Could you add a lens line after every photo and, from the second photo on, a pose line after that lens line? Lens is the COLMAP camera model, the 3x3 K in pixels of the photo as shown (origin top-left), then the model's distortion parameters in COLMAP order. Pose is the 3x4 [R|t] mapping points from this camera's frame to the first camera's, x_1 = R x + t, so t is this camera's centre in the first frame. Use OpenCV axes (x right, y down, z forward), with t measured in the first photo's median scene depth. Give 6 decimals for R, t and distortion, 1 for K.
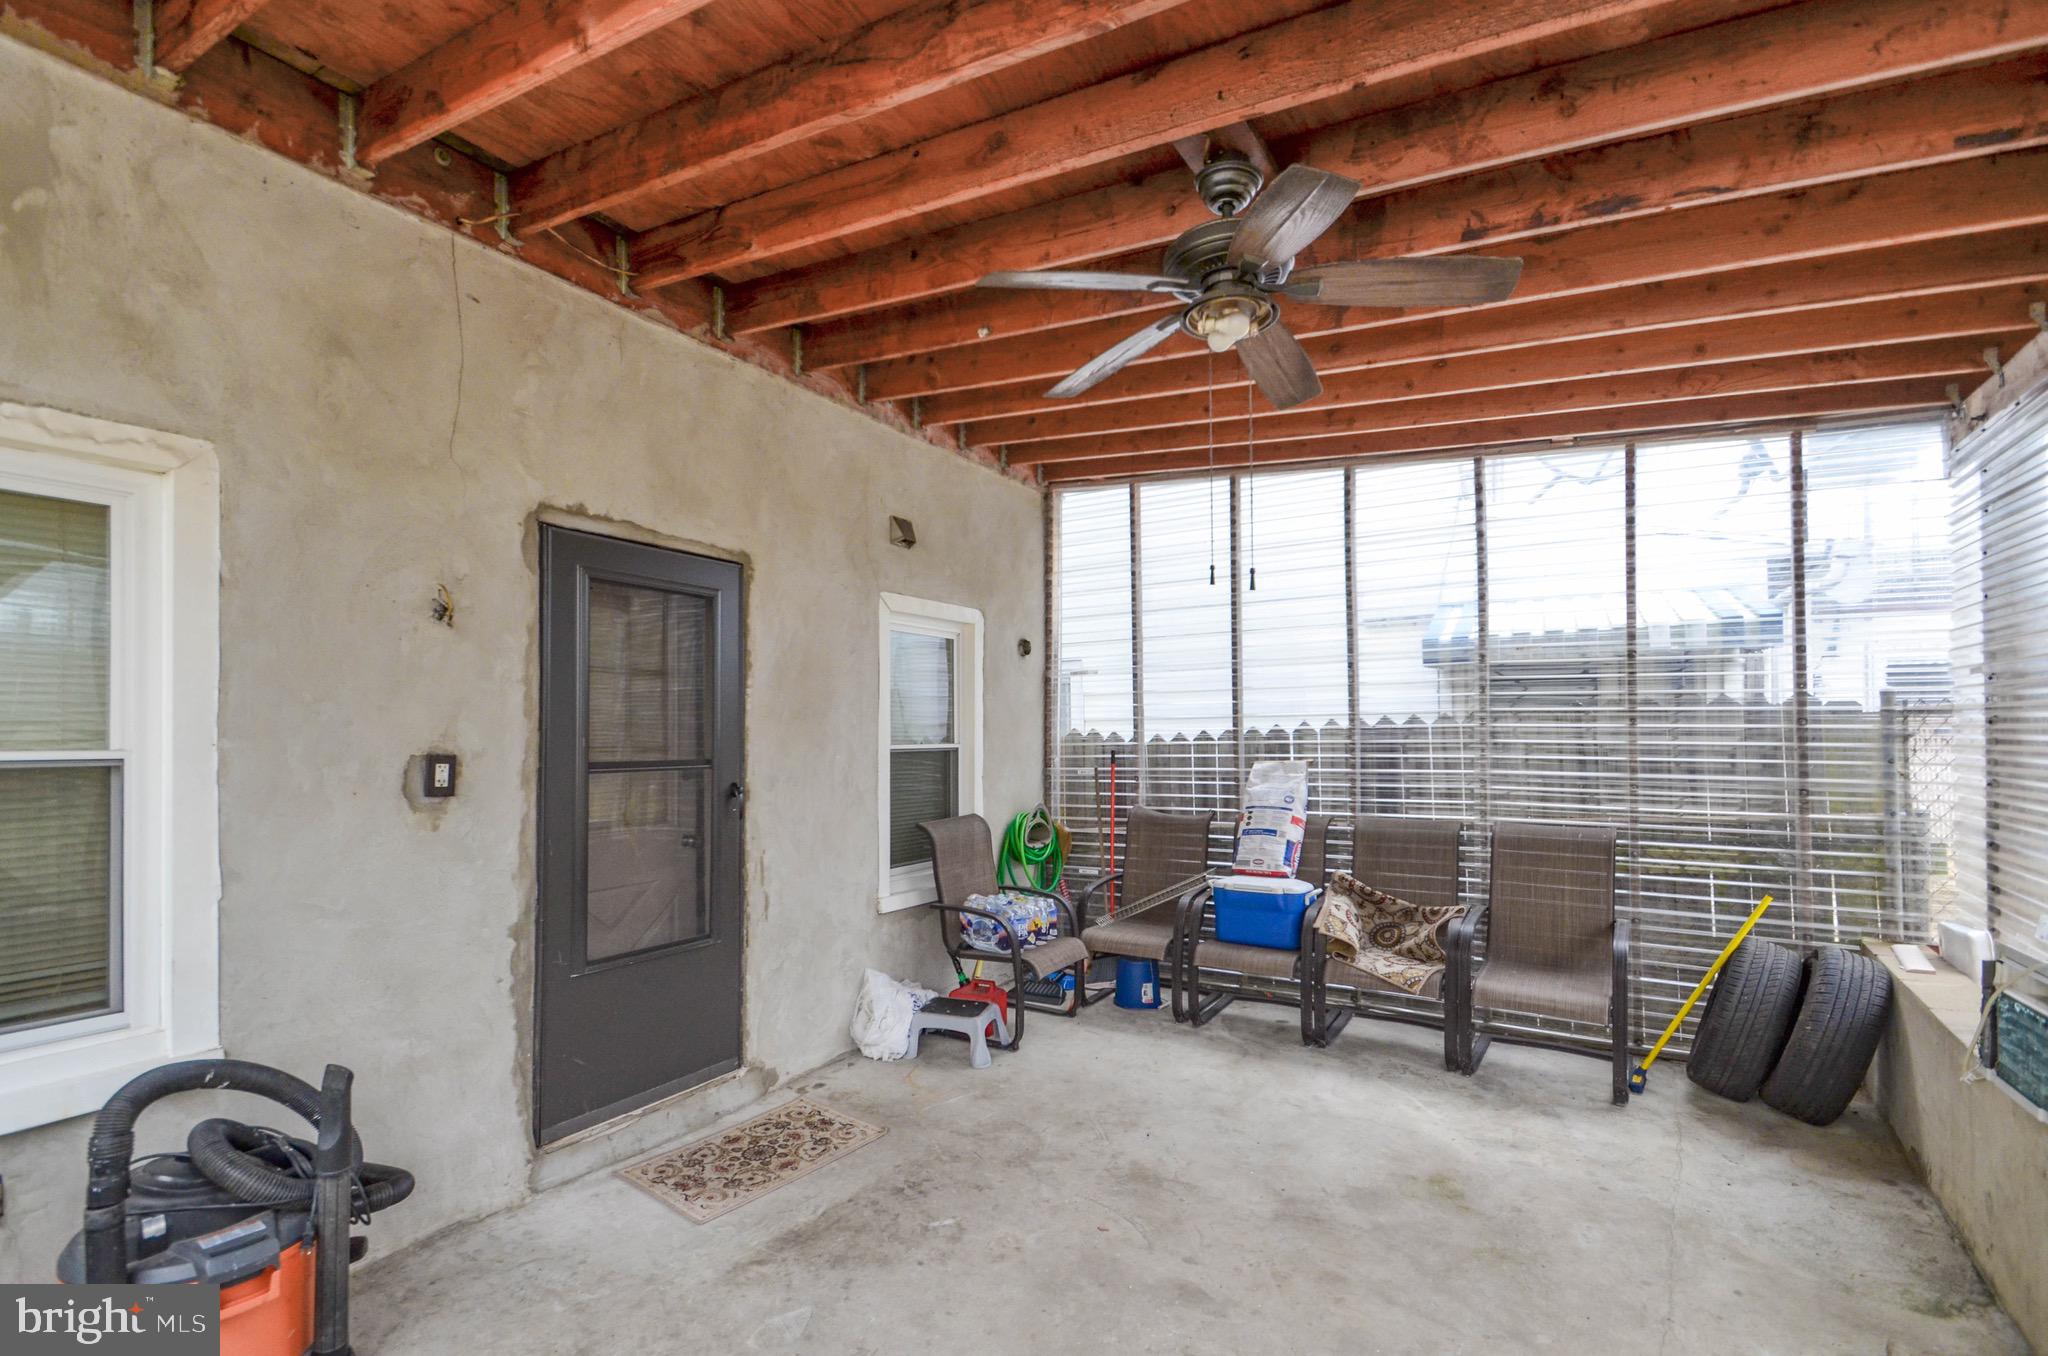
lens RADIAL K [[921.6, 0, 1027.2], [0, 921.6, 708.9], [0, 0, 1]] dist [0.031161, -0.015600]
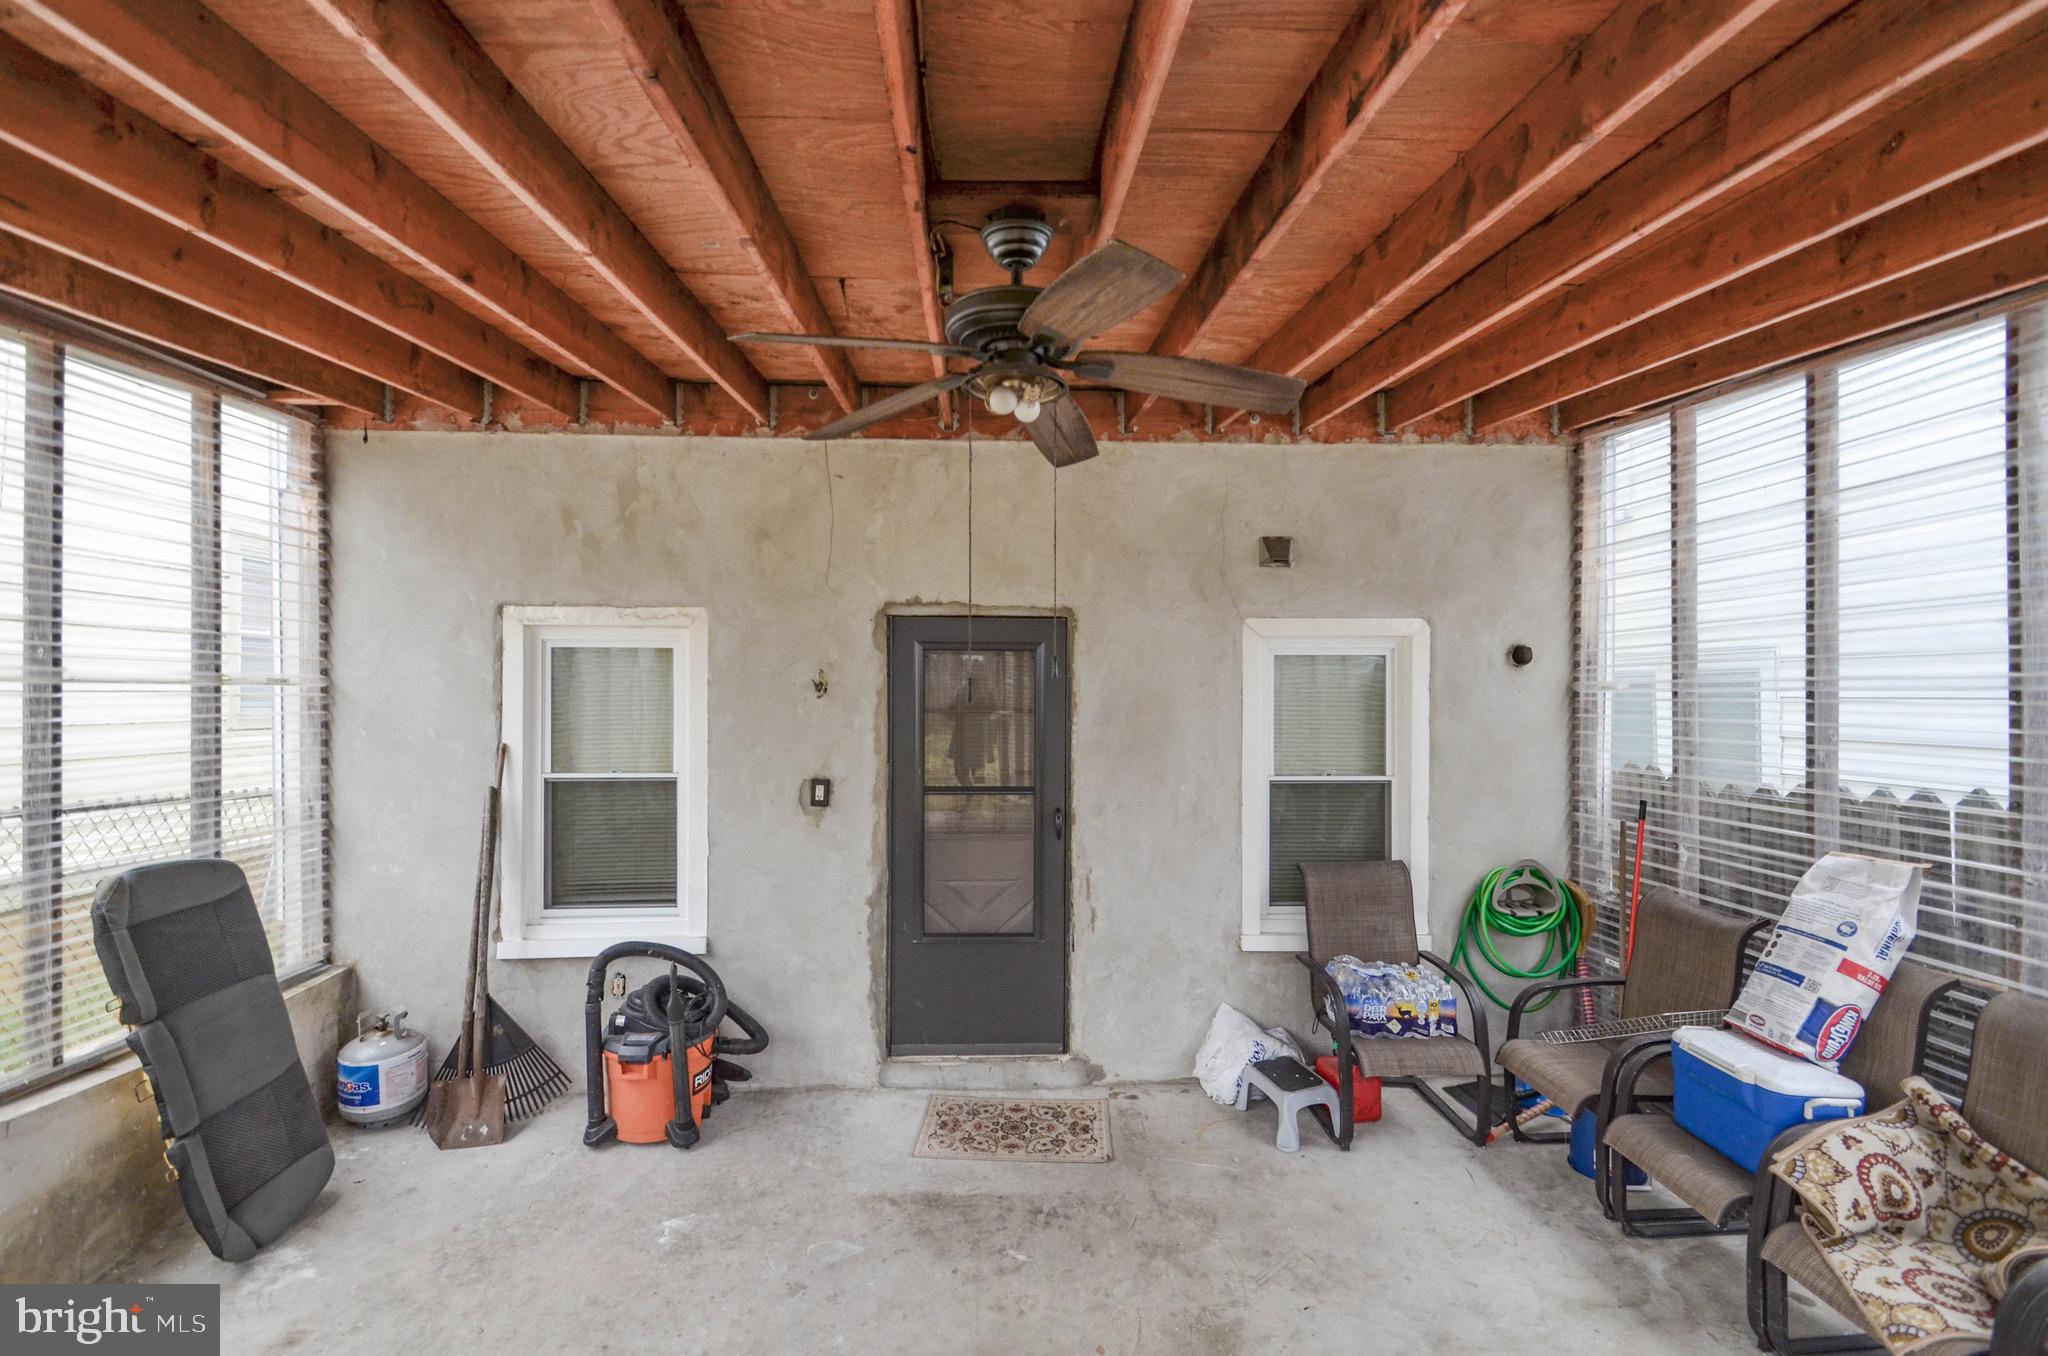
lens RADIAL K [[906.2, 0, 1015.1], [0, 906.2, 676.0], [0, 0, 1]] dist [0.024494, -0.014749]
pose [[0.550450, -0.005732, -0.834849, 0.672560], [0.020400, 0.999770, 0.006587, -0.104419], [0.834619, -0.020657, 0.550440, 0.365479]]
